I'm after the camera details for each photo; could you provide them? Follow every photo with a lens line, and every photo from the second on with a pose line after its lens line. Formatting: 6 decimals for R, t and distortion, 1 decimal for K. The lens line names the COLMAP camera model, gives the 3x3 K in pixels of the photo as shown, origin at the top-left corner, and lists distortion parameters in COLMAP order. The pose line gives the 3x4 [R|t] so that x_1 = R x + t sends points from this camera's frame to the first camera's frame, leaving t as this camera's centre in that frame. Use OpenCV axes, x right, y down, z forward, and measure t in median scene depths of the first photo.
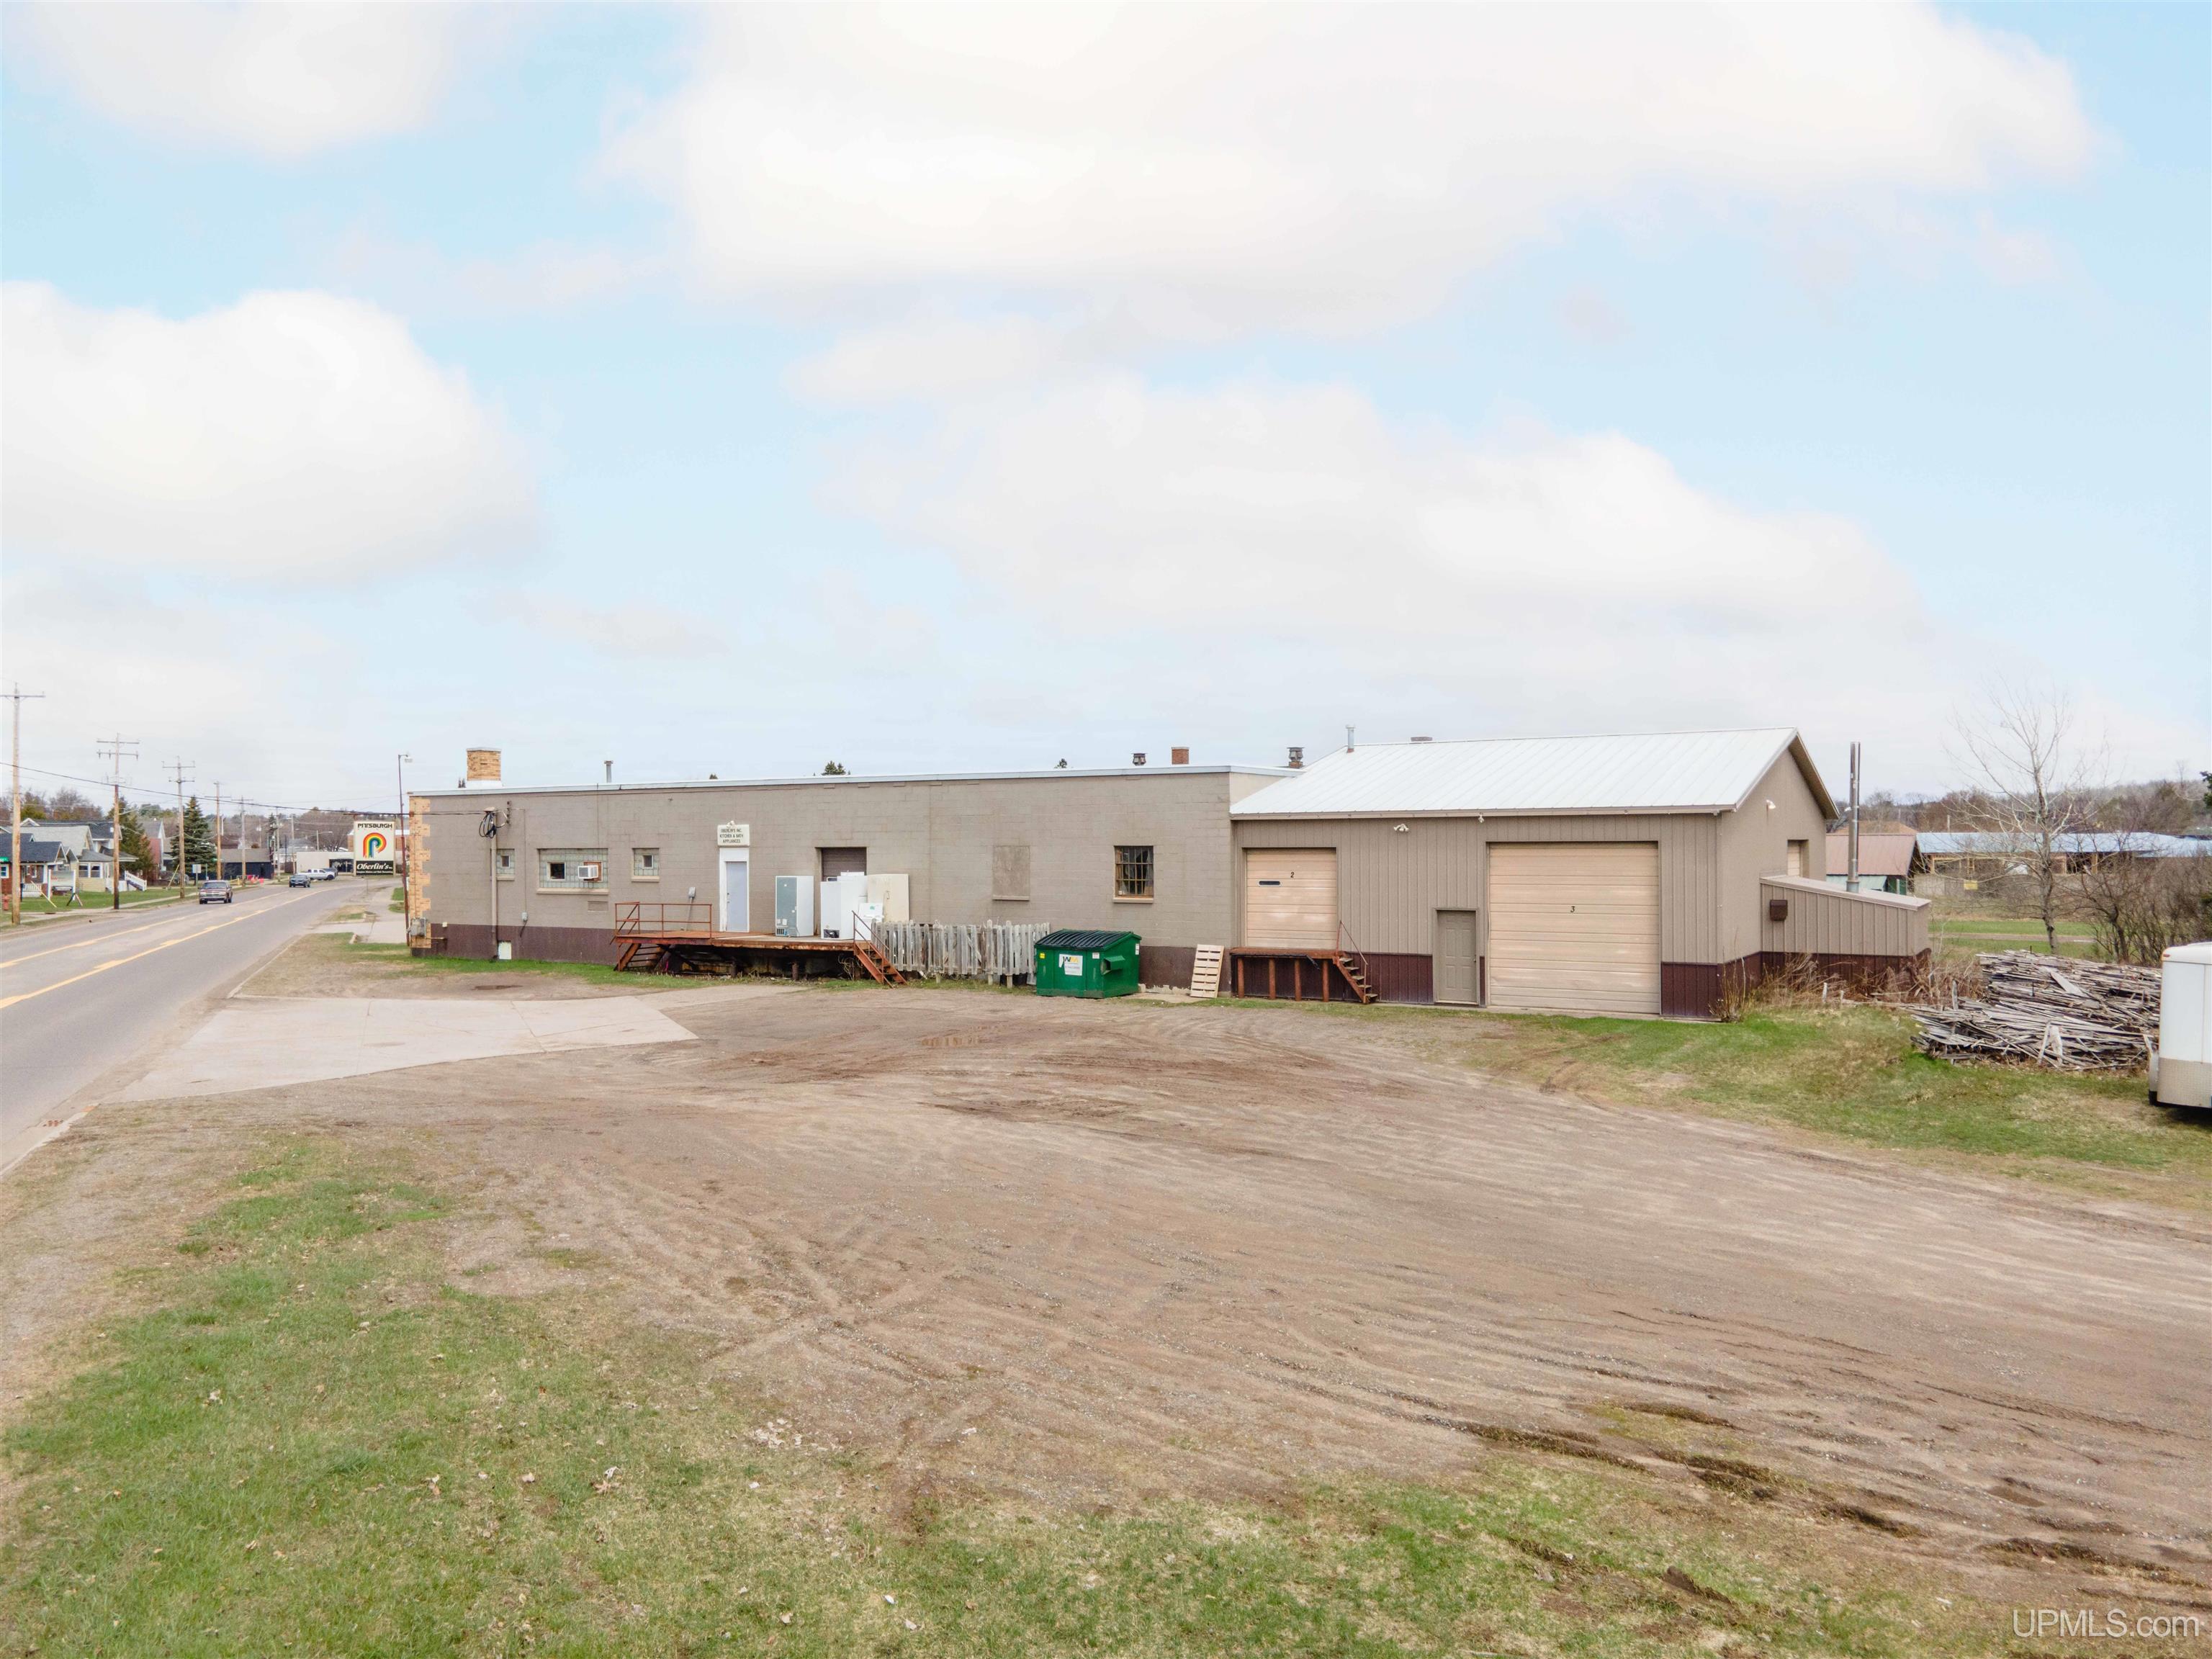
lens RADIAL K [[1624.0, 0, 1100.6], [0, 1624.0, 840.4], [0, 0, 1]] dist [0.051428, 0.000470]
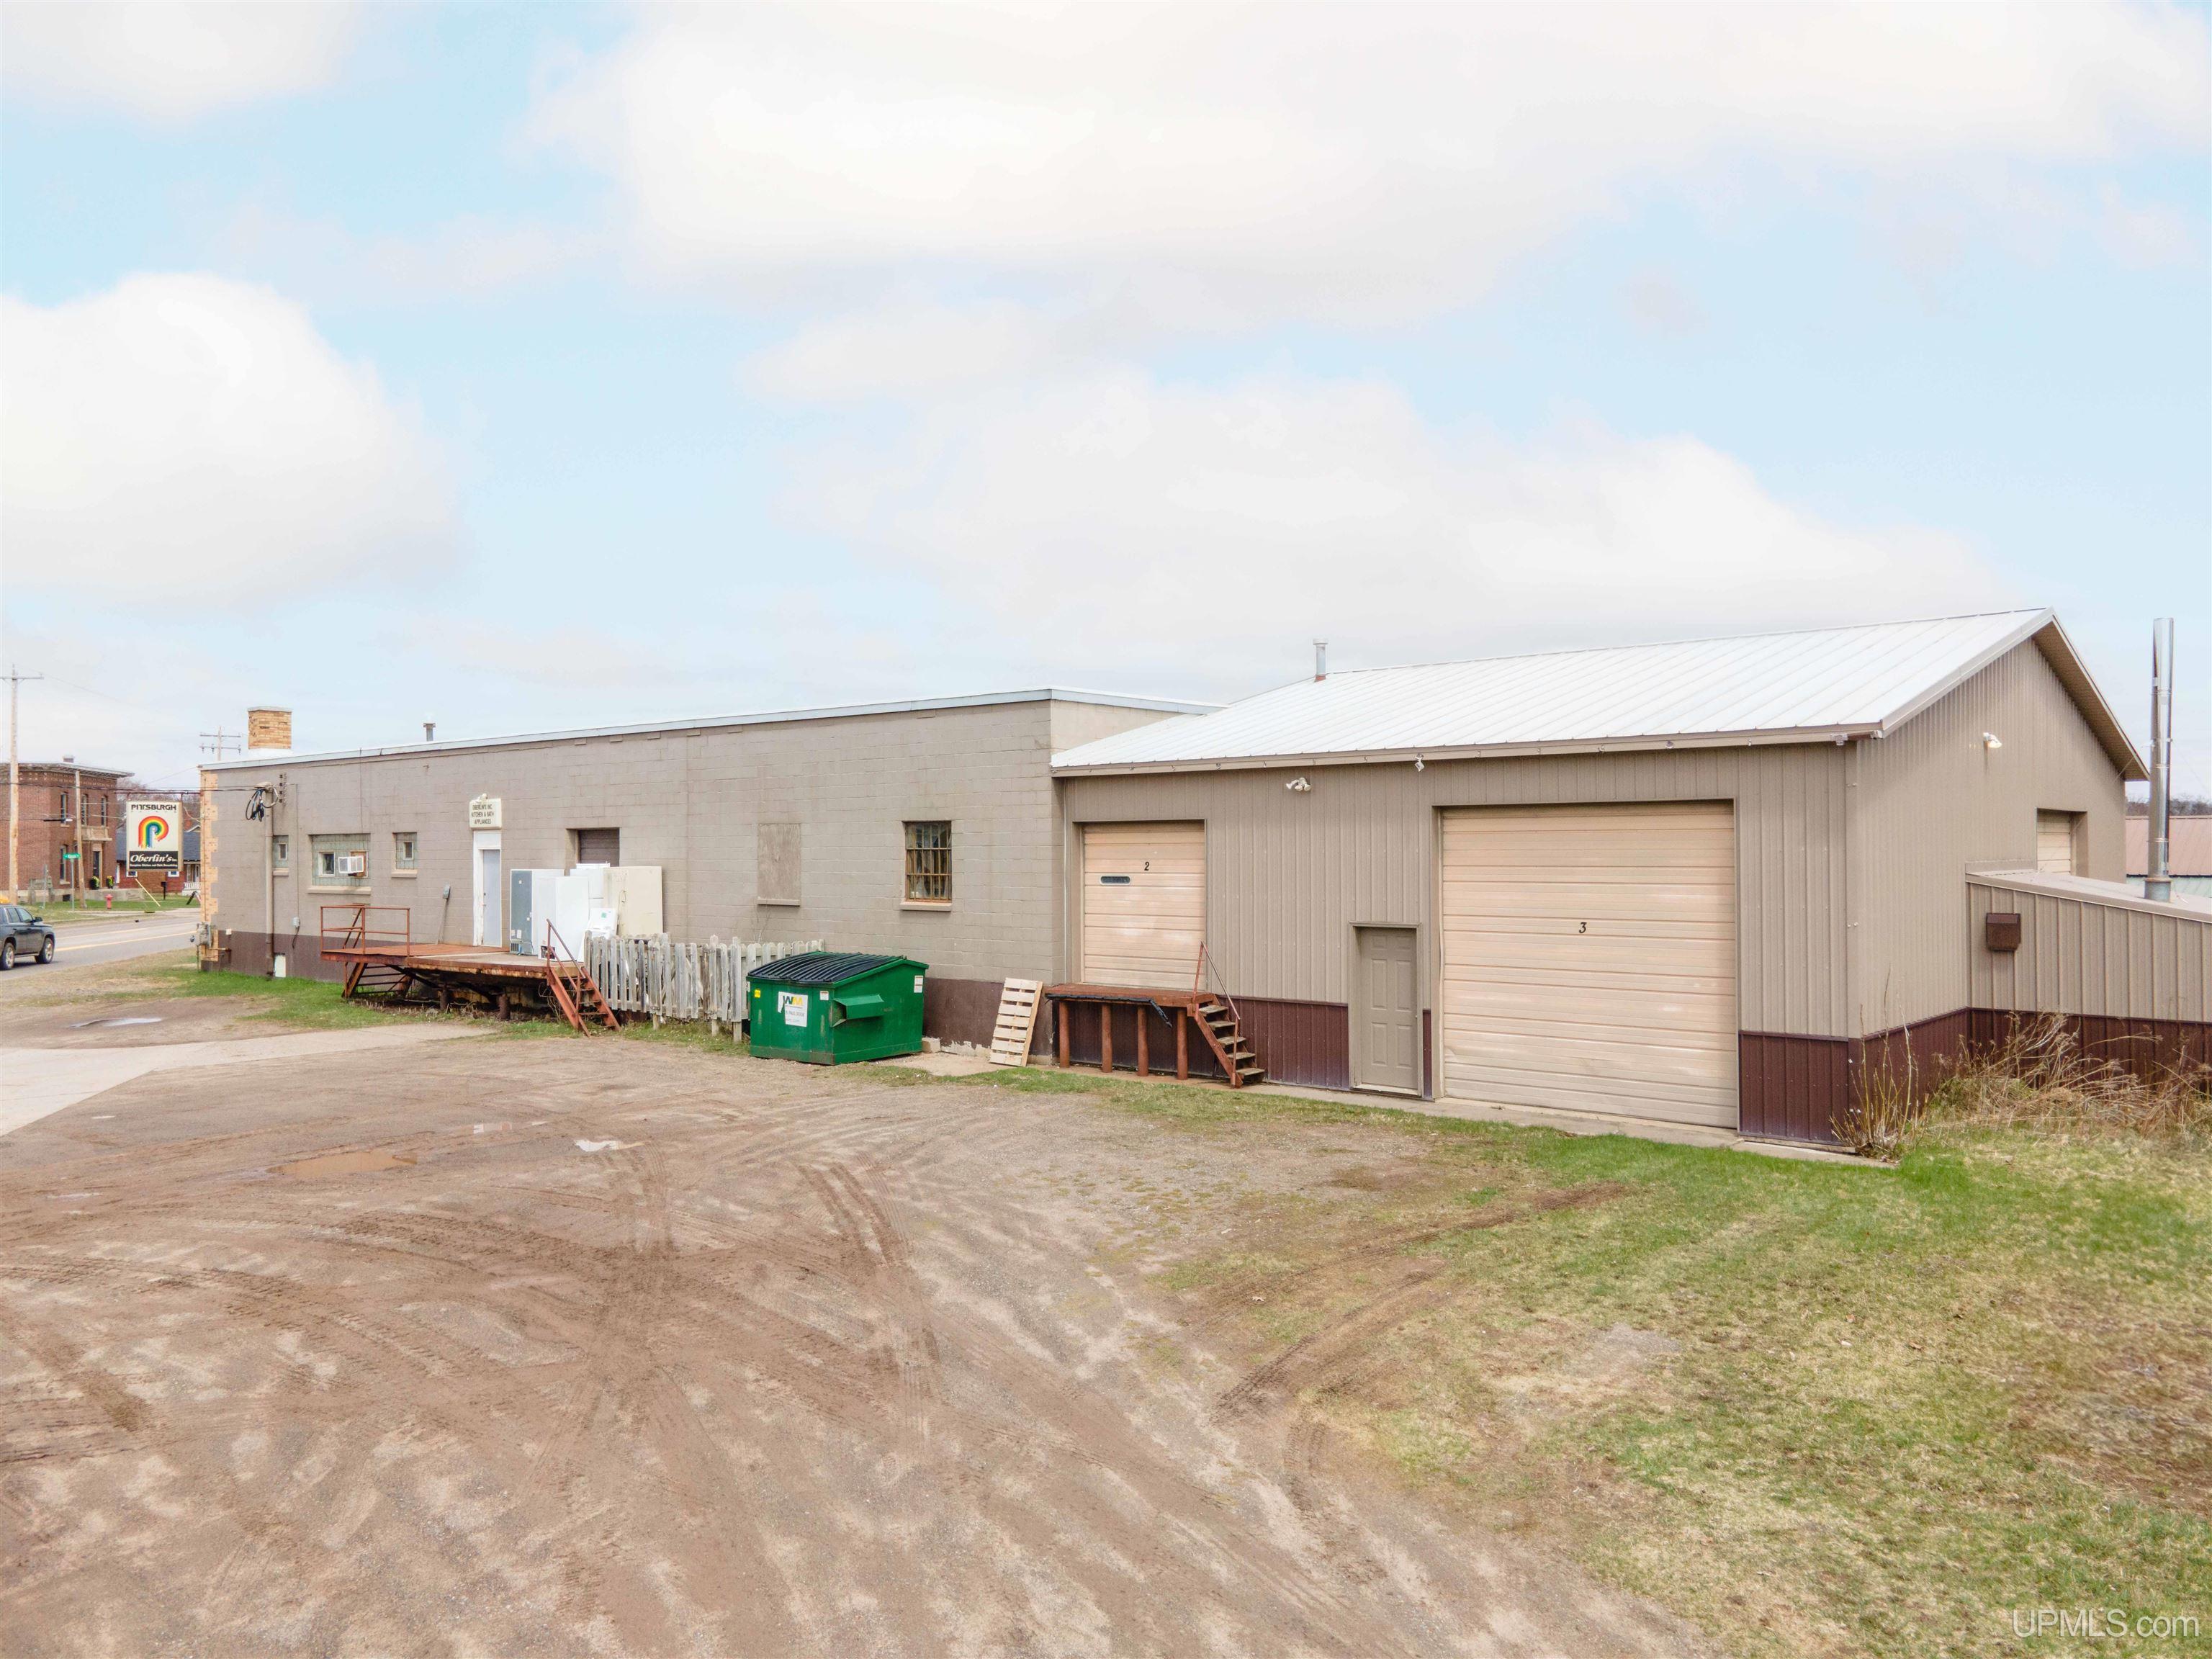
lens RADIAL K [[1624.0, 0, 1100.6], [0, 1624.0, 840.4], [0, 0, 1]] dist [0.051428, 0.000470]
pose [[0.986947, 0.000028, -0.161046, 0.197583], [-0.000595, 0.999994, -0.003470, 0.013558], [0.161045, 0.003520, 0.986941, 0.394829]]
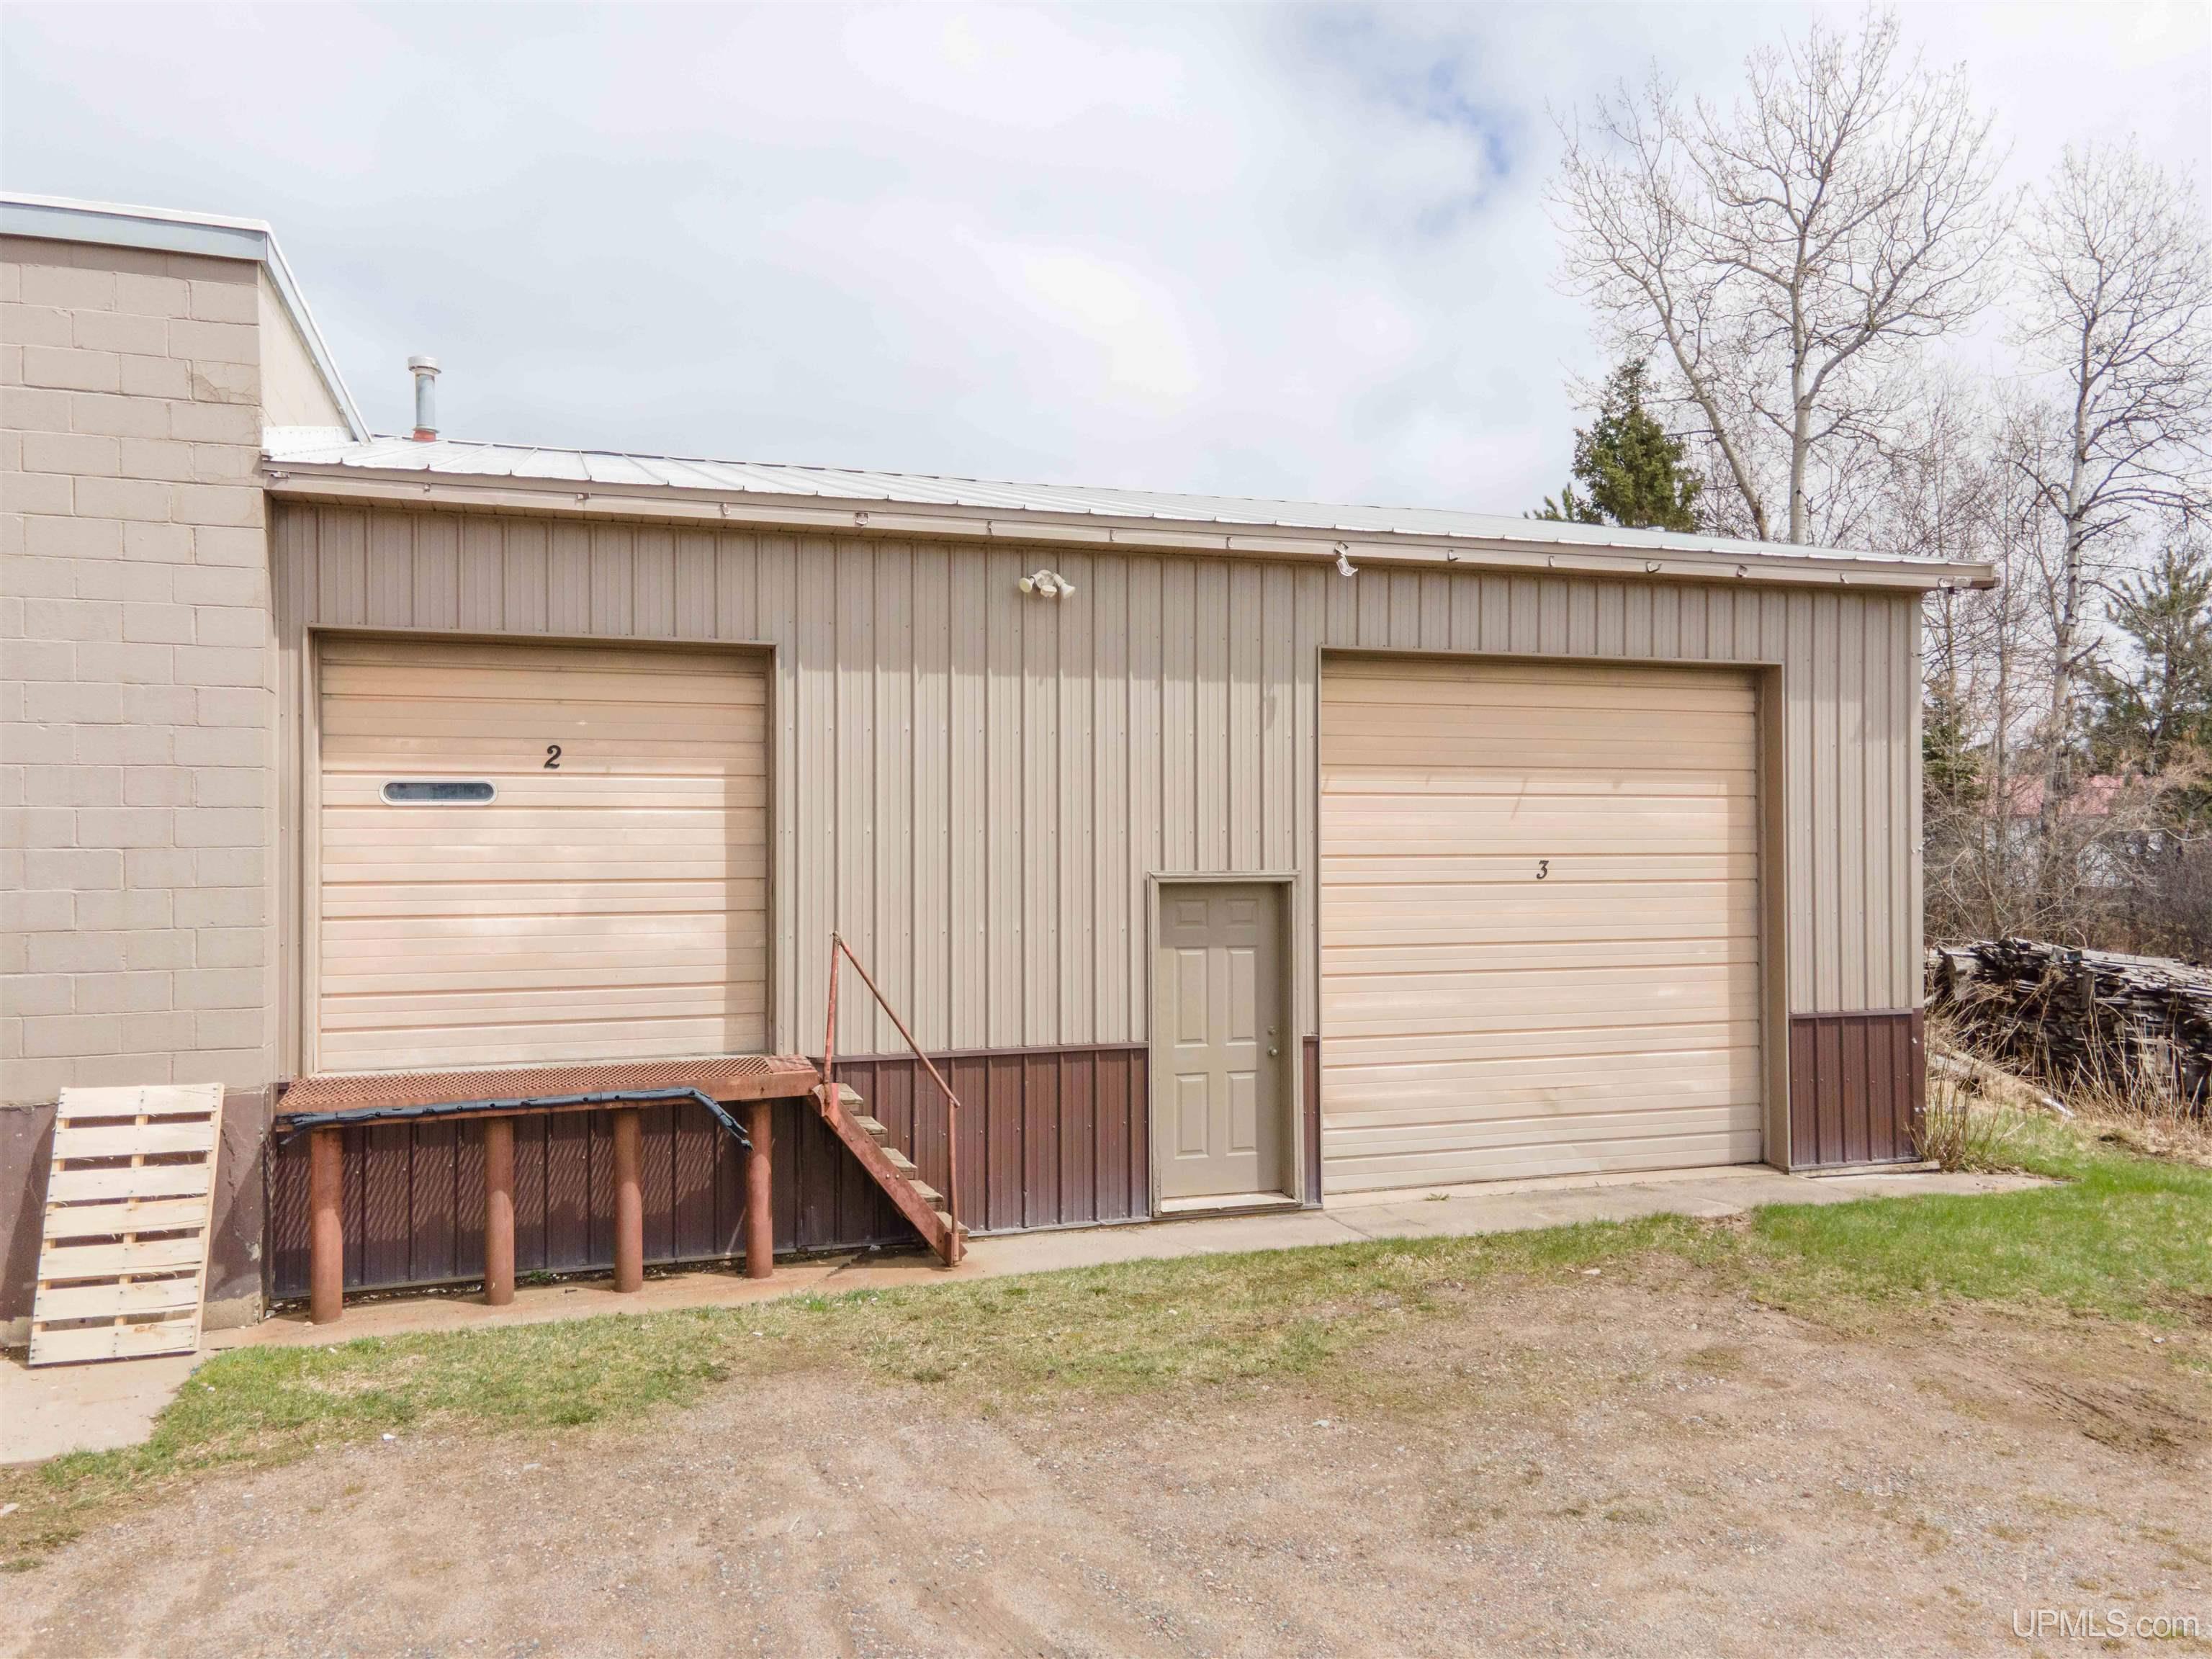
lens RADIAL K [[1624.0, 0, 1100.6], [0, 1624.0, 840.4], [0, 0, 1]] dist [0.051428, 0.000470]
pose [[0.639808, 0.011114, 0.768454, -0.015823], [0.002775, 0.999855, -0.016772, 0.037512], [-0.768530, 0.012863, 0.639685, 0.777648]]
